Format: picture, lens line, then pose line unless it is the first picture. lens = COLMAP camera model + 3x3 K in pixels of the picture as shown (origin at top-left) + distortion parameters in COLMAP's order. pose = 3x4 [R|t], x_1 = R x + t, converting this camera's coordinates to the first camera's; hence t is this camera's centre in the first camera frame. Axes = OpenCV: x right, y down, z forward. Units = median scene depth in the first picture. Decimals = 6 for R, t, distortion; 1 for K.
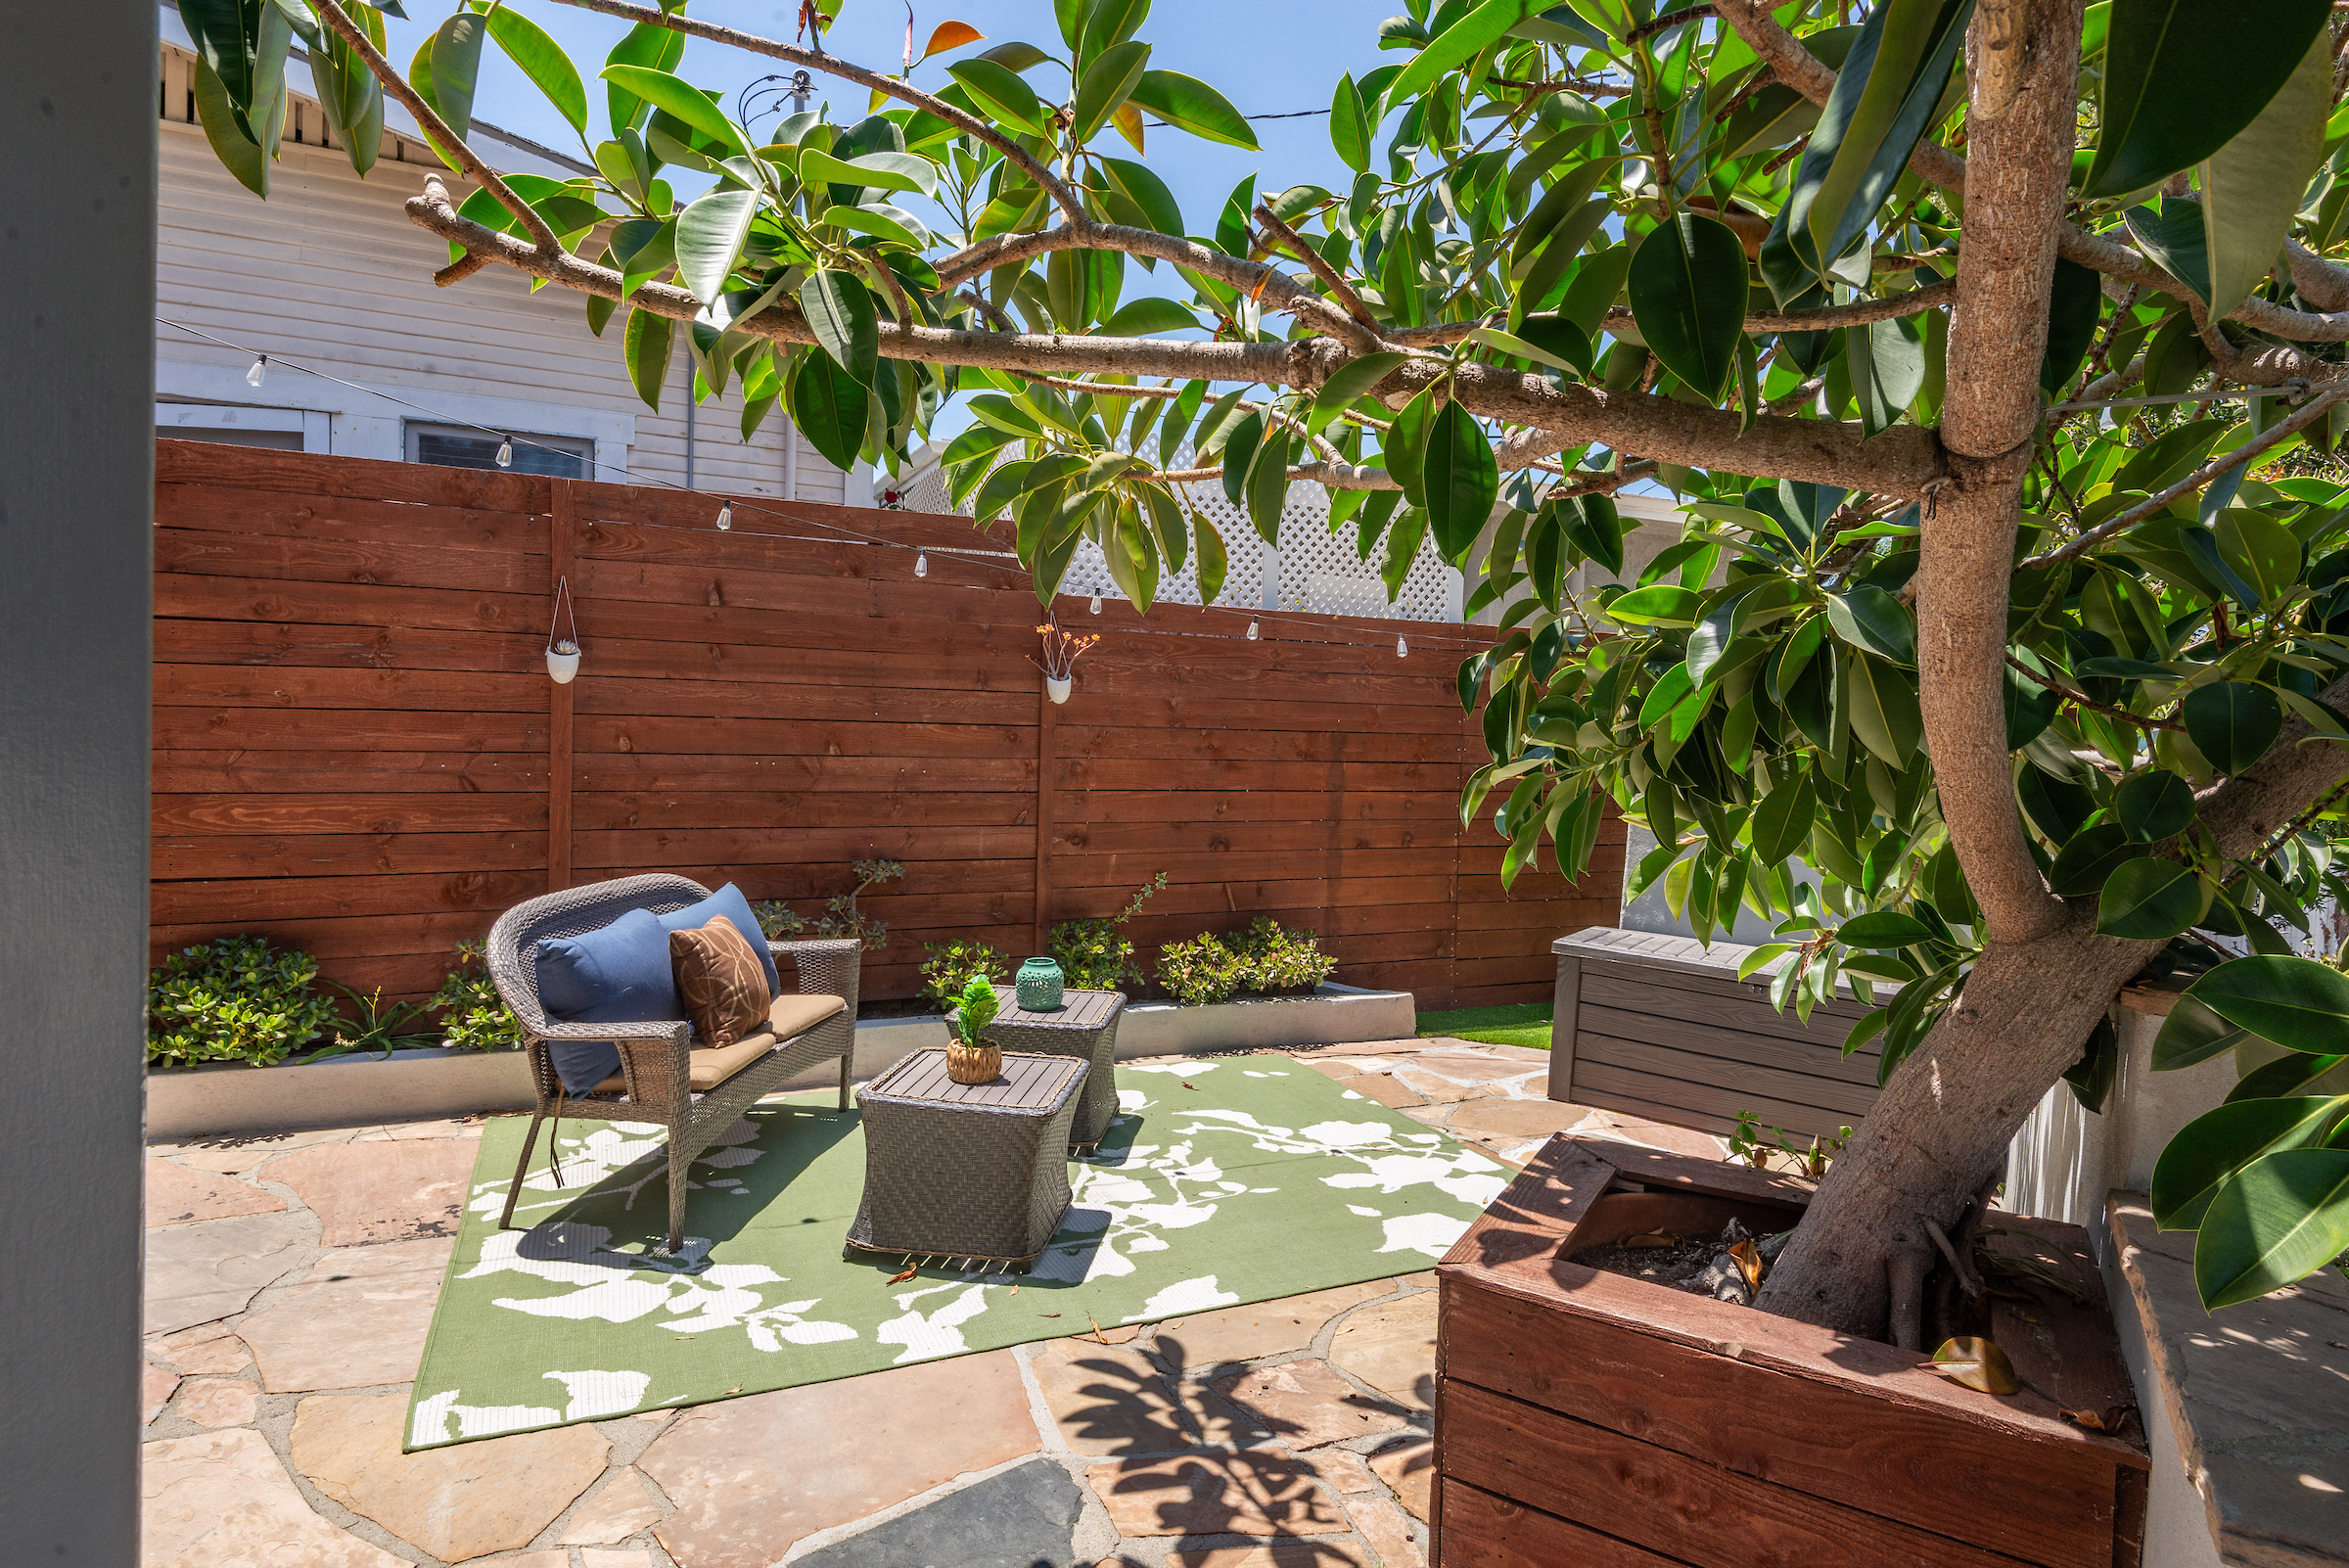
lens RADIAL K [[1226.3, 0, 1161.4], [0, 1226.3, 792.0], [0, 0, 1]] dist [0.022748, -0.016361]
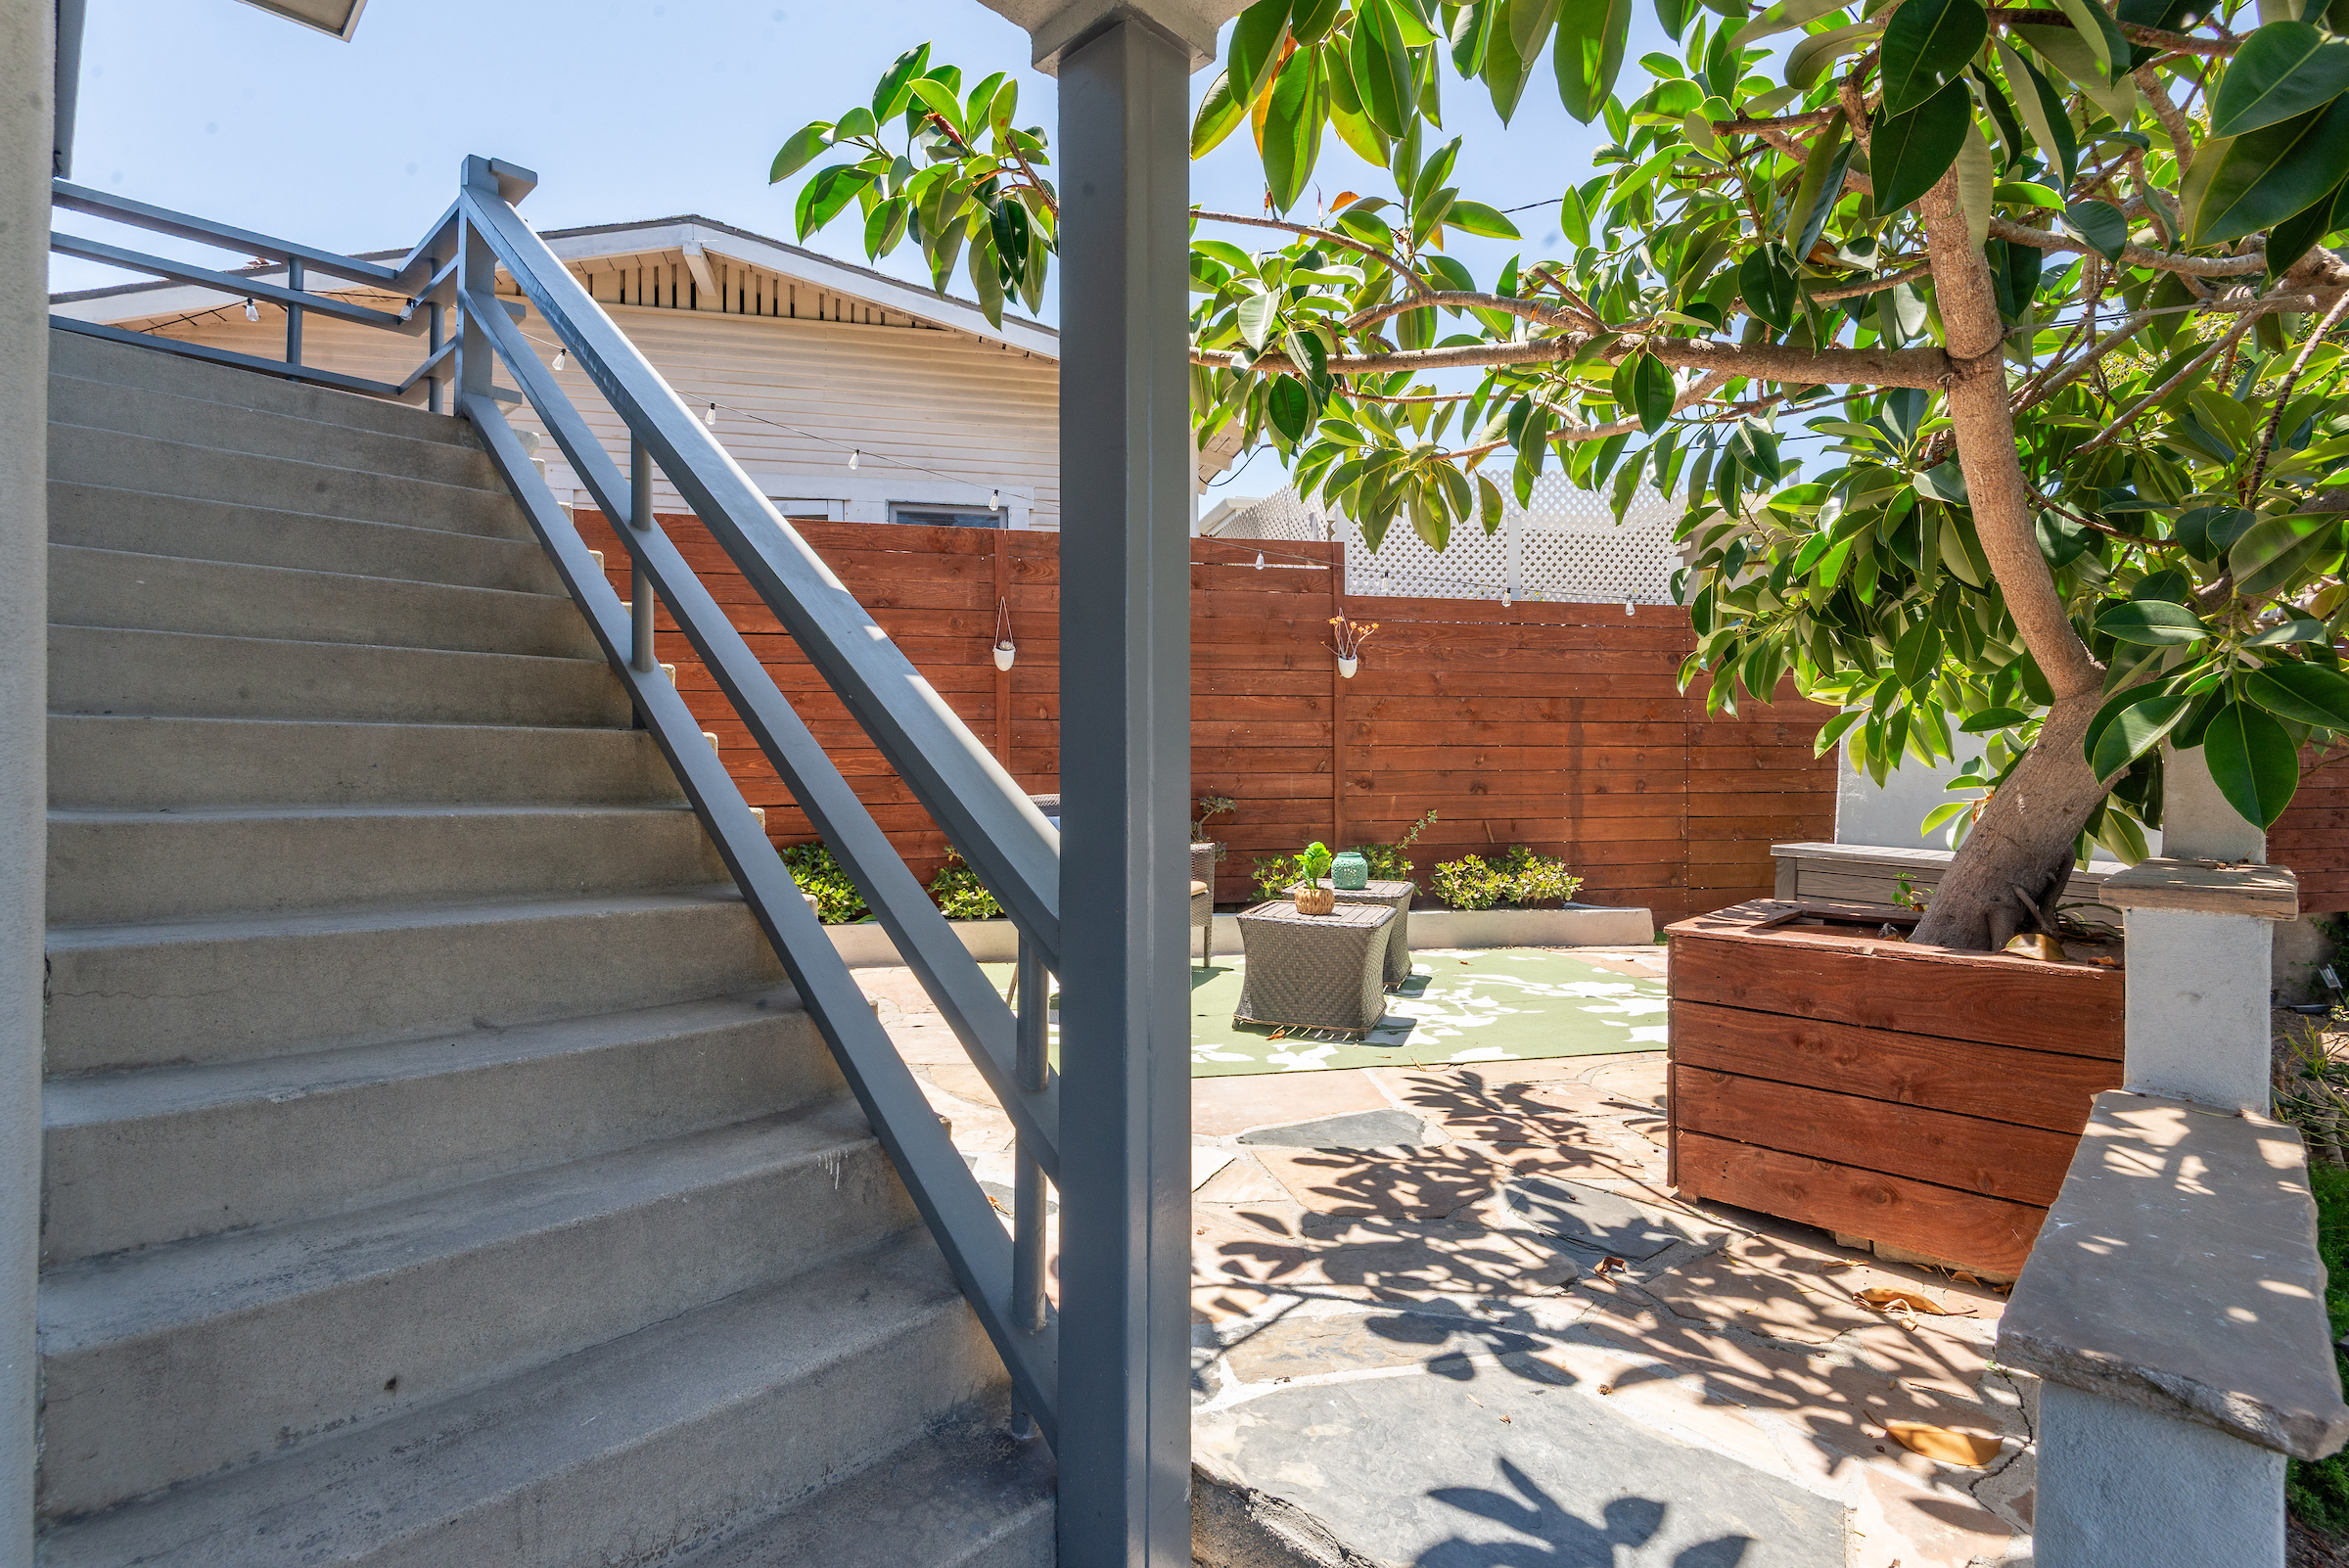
lens RADIAL K [[1117.3, 0, 1170.3], [0, 1117.3, 794.2], [0, 0, 1]] dist [0.012149, -0.010855]
pose [[0.979801, -0.031010, -0.197555, -0.081226], [0.023001, 0.998823, -0.042706, 0.204857], [0.198646, 0.037299, 0.979361, -0.400649]]
